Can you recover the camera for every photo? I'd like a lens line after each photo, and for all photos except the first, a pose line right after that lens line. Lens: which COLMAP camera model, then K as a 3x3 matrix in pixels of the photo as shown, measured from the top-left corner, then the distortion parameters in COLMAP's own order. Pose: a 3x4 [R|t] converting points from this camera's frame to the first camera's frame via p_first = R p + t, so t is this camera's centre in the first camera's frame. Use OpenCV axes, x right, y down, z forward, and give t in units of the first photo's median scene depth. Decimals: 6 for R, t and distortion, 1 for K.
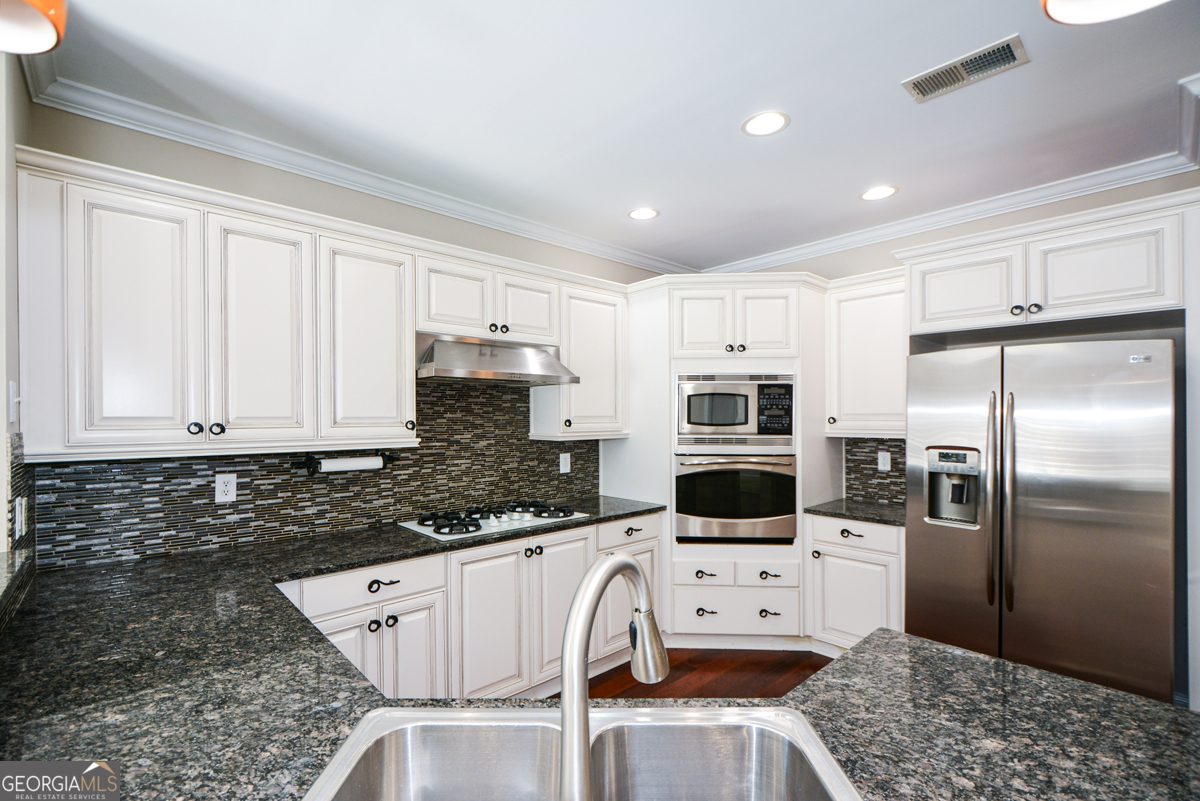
lens RADIAL K [[532.3, 0, 576.5], [0, 532.3, 420.8], [0, 0, 1]] dist [0.004592, -0.006796]
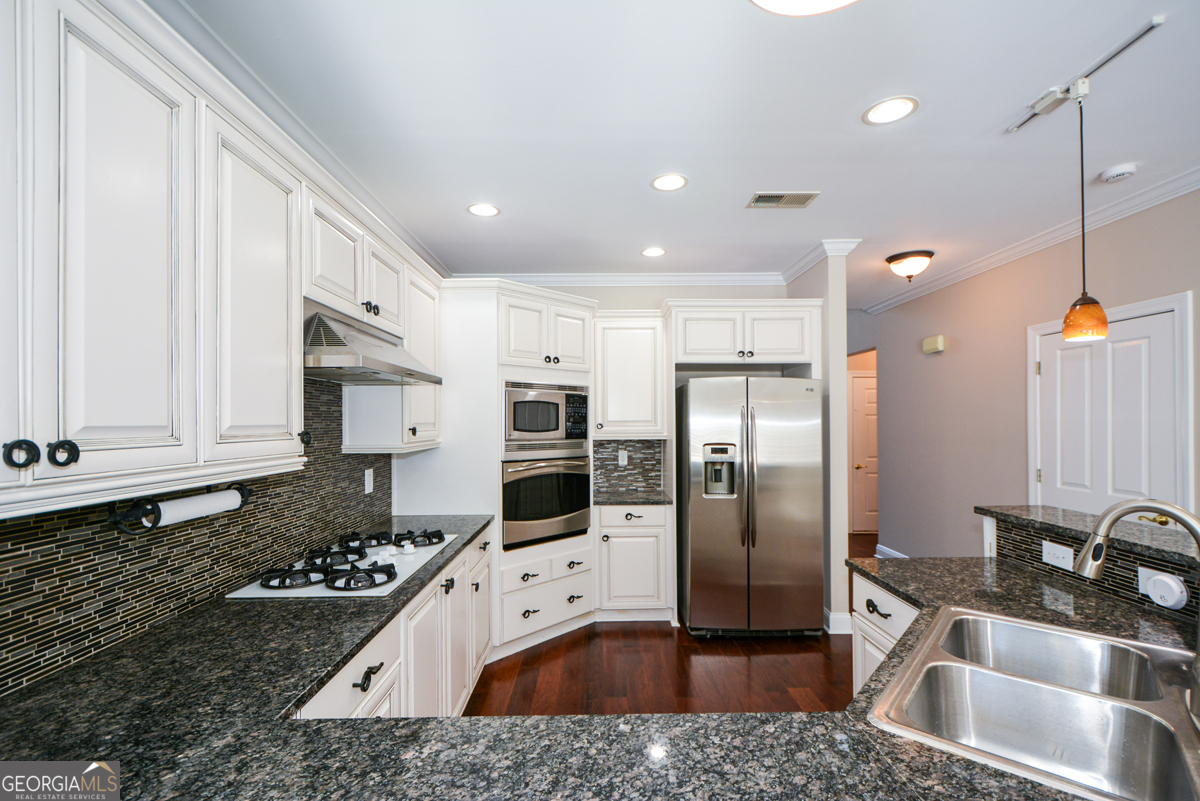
lens RADIAL K [[532.3, 0, 606.2], [0, 532.3, 417.5], [0, 0, 1]] dist [0.004592, -0.006796]
pose [[0.651341, 0.005213, 0.758768, -0.470708], [0.007751, 0.999879, -0.013523, -0.004021], [-0.758746, 0.014690, 0.651221, 0.231807]]
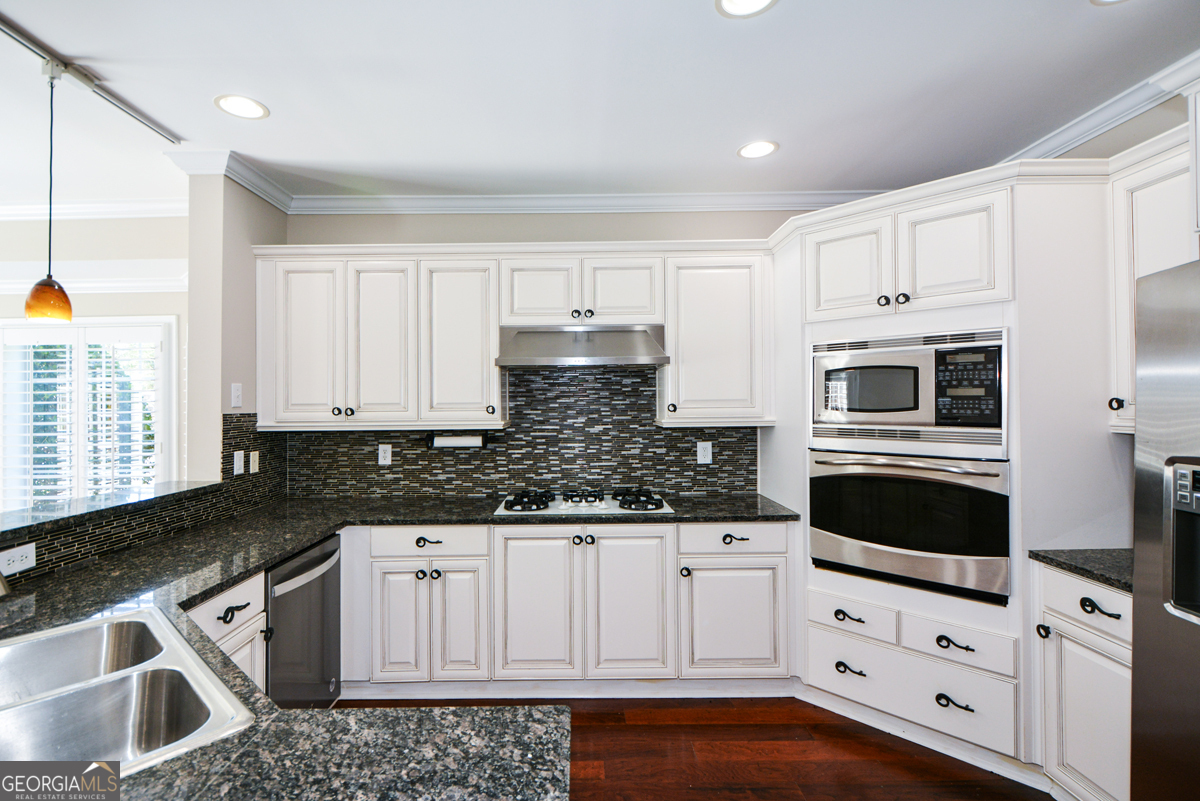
lens RADIAL K [[532.3, 0, 573.1], [0, 532.3, 399.5], [0, 0, 1]] dist [0.004592, -0.006796]
pose [[0.744790, -0.007826, -0.667253, 0.477378], [0.002733, 0.999959, -0.008678, -0.002635], [0.667293, 0.004640, 0.744781, 0.223727]]
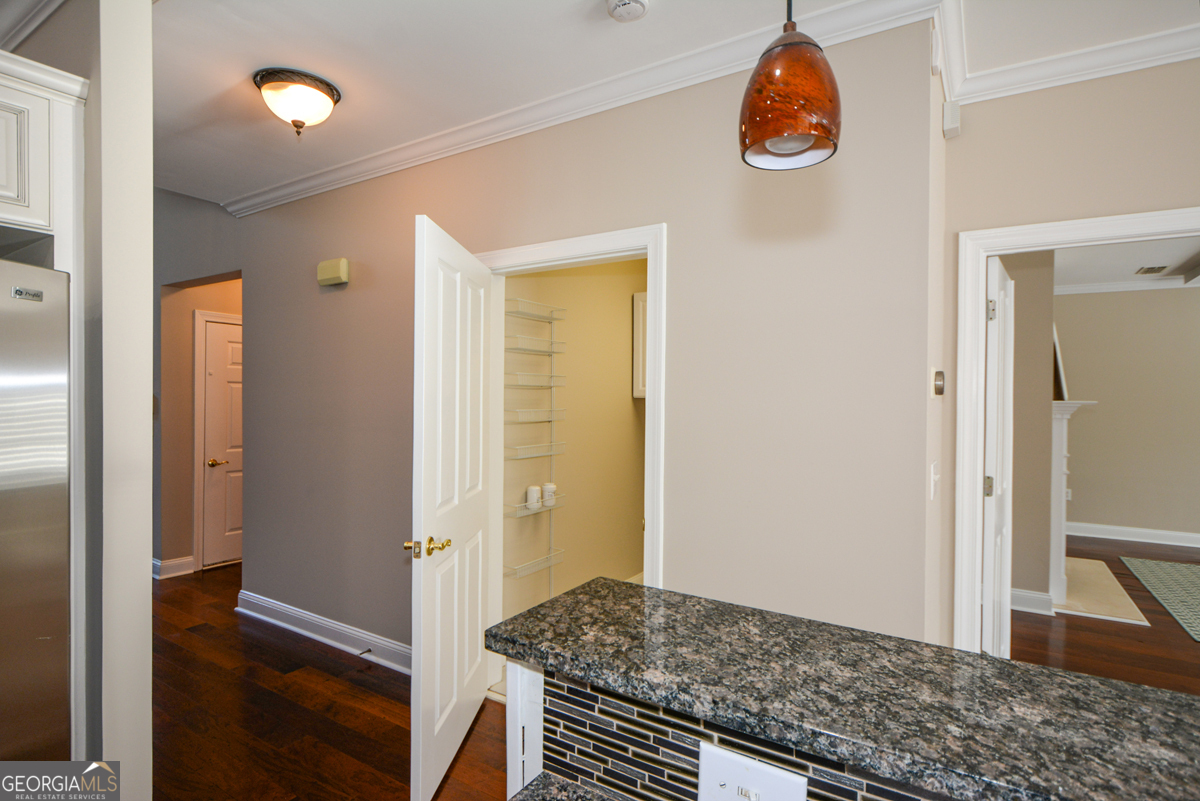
lens RADIAL K [[590.7, 0, 616.6], [0, 590.7, 402.3], [0, 0, 1]] dist [-0.005444, -0.001592]
pose [[-0.306455, -0.006197, 0.951865, 0.119569], [0.002867, 0.999968, 0.007433, 0.002356], [-0.951881, 0.005006, -0.306428, 0.349828]]
